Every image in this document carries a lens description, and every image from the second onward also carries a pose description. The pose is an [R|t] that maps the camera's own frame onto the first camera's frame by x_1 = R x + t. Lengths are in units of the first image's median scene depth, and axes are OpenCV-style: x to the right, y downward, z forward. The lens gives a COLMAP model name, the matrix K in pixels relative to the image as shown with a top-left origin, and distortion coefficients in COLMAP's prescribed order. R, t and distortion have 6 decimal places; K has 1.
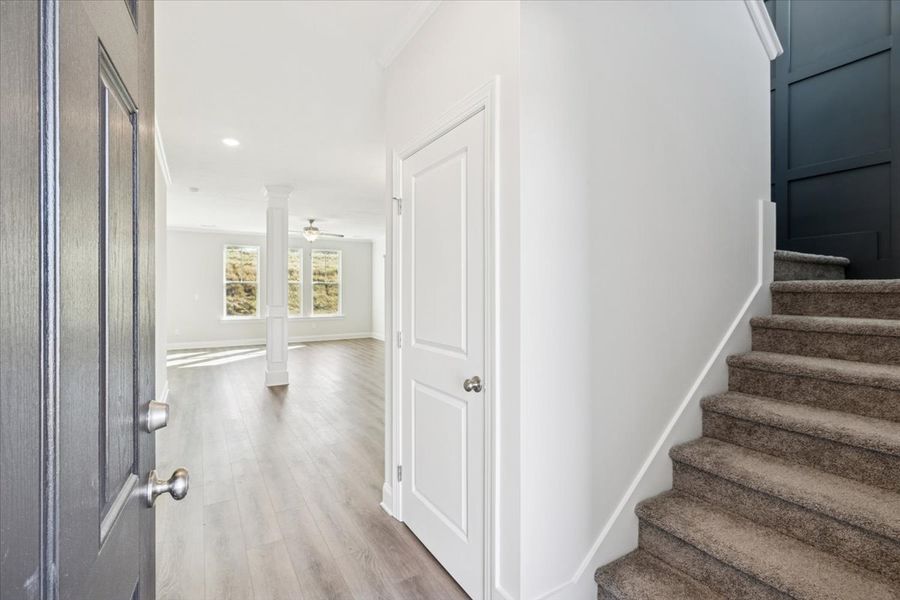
lens RADIAL K [[416.8, 0, 450.9], [0, 416.8, 291.9], [0, 0, 1]] dist [-0.000338, -0.000017]
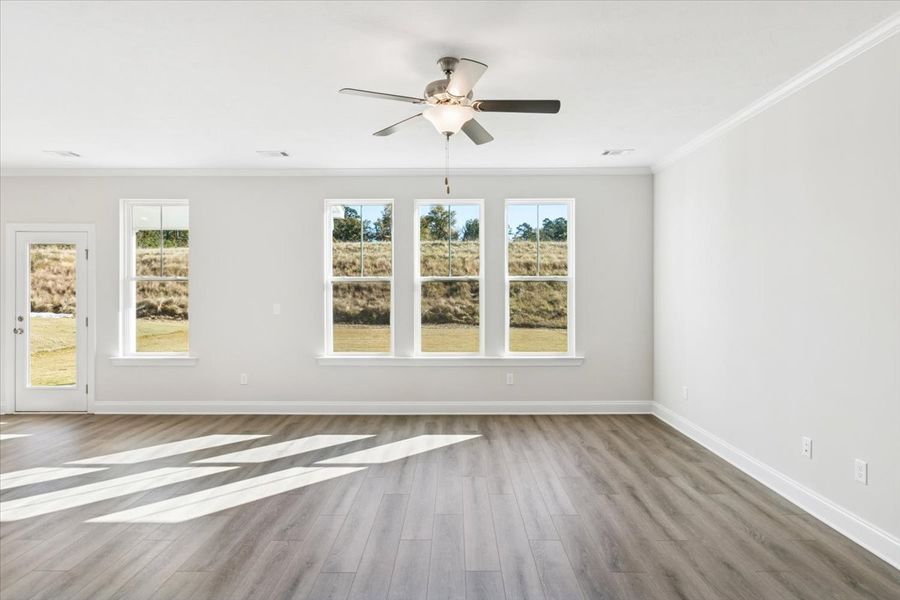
lens RADIAL K [[478.4, 0, 459.7], [0, 478.4, 292.2], [0, 0, 1]] dist [-0.001710, -0.000103]
pose [[0.856659, 0.001332, -0.515881, -0.052474], [0.000799, 0.999992, 0.003910, -0.003565], [0.515883, -0.003762, 0.856651, 0.239116]]
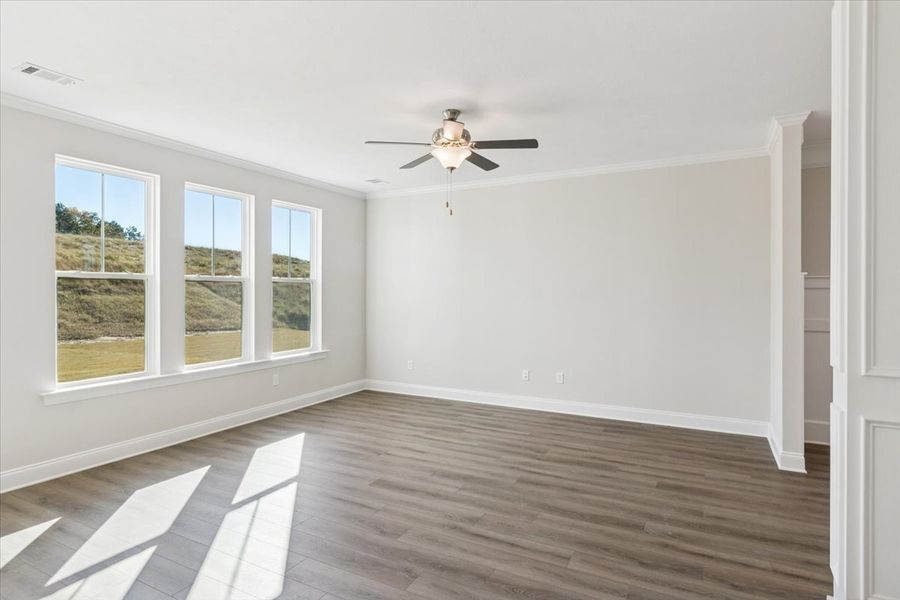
lens RADIAL K [[471.1, 0, 450.1], [0, 471.1, 291.2], [0, 0, 1]] dist [-0.000781, 0.000229]
pose [[0.870468, -0.001732, 0.492221, -0.175792], [0.001561, 0.999998, 0.000758, -0.003569], [-0.492222, 0.000108, 0.870470, 0.212843]]
